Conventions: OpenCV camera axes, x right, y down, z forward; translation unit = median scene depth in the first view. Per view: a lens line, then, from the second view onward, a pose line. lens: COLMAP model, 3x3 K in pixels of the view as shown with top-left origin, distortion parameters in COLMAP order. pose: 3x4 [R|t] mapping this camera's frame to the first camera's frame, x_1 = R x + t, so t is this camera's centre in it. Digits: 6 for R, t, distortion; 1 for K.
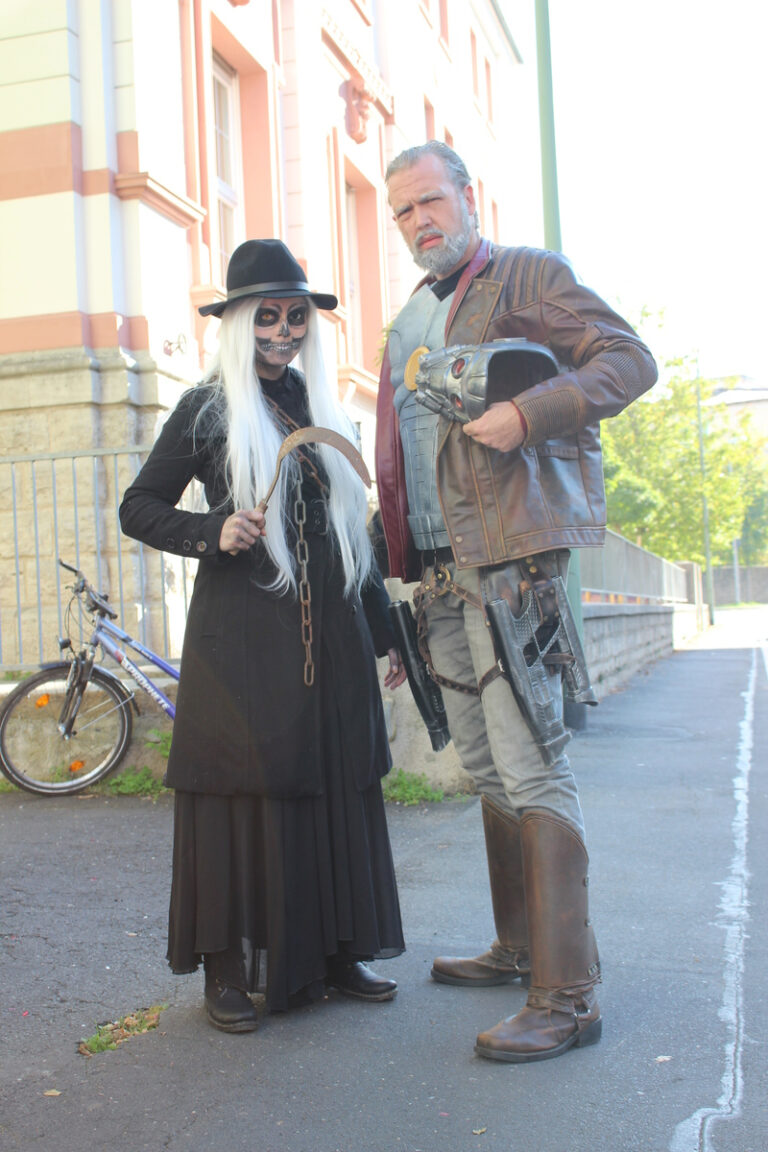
lens RADIAL K [[1578.0, 0, 383.8], [0, 1578.0, 598.6], [0, 0, 1]] dist [-0.038341, -0.057459]
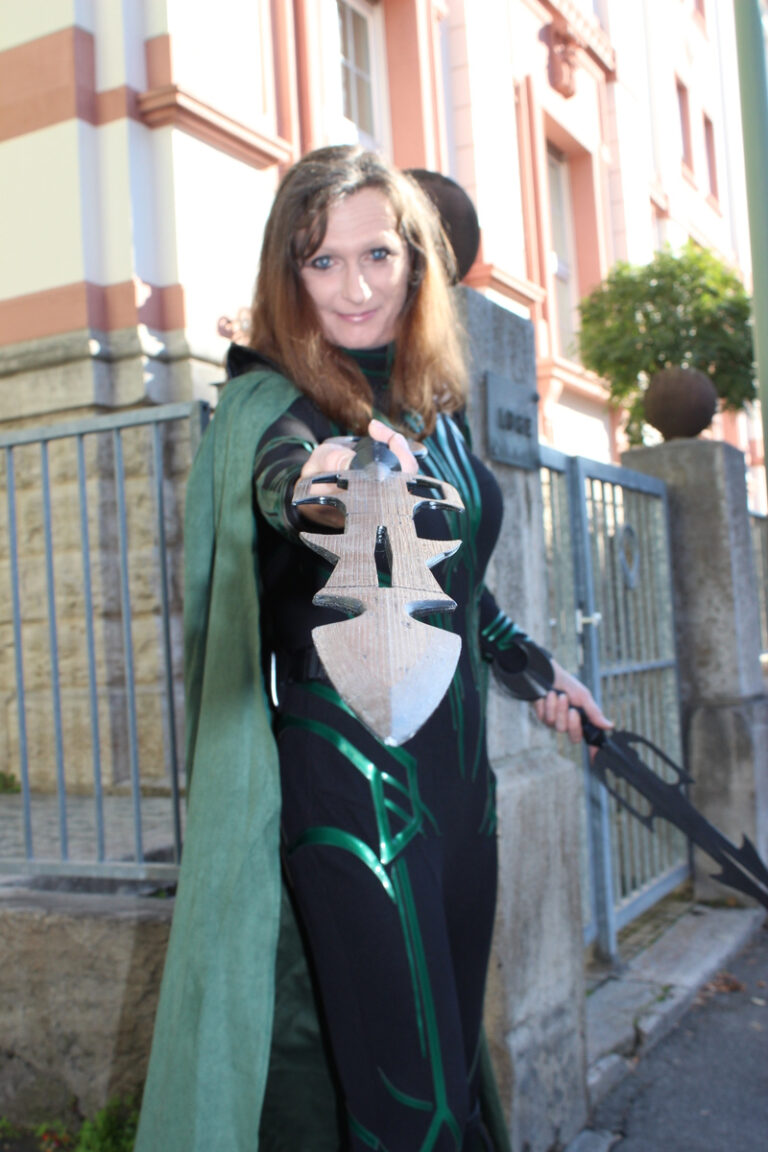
lens RADIAL K [[1317.7, 0, 384.0], [0, 1317.7, 576.0], [0, 0, 1]] dist [-0.062838, 0.025531]
pose [[0.968297, -0.019514, -0.249037, 0.085304], [0.014927, 0.999683, -0.020293, -0.032114], [0.249354, 0.015933, 0.968281, 0.444539]]
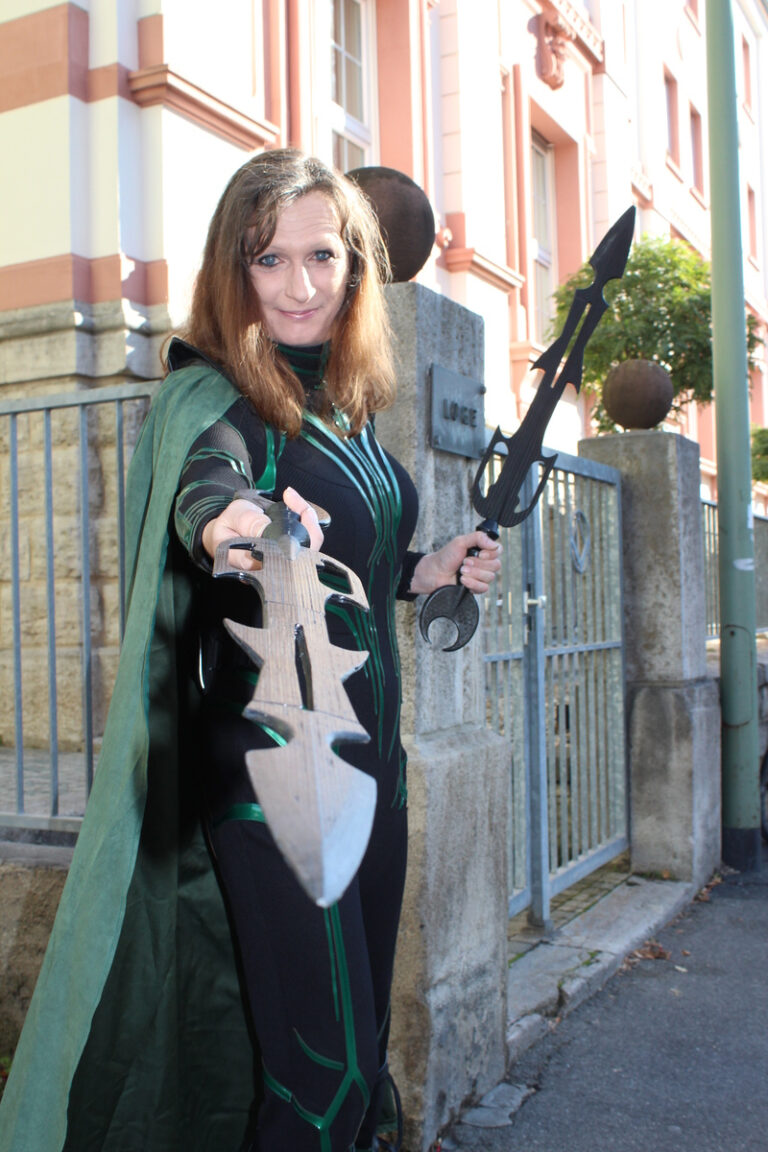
lens RADIAL K [[1289.8, 0, 384.0], [0, 1289.8, 576.0], [0, 0, 1]] dist [-0.070487, 0.035895]
pose [[0.970918, 0.020704, -0.238516, 0.095998], [-0.020562, 0.999784, 0.003085, -0.034228], [0.238528, 0.001909, 0.971134, 0.438569]]
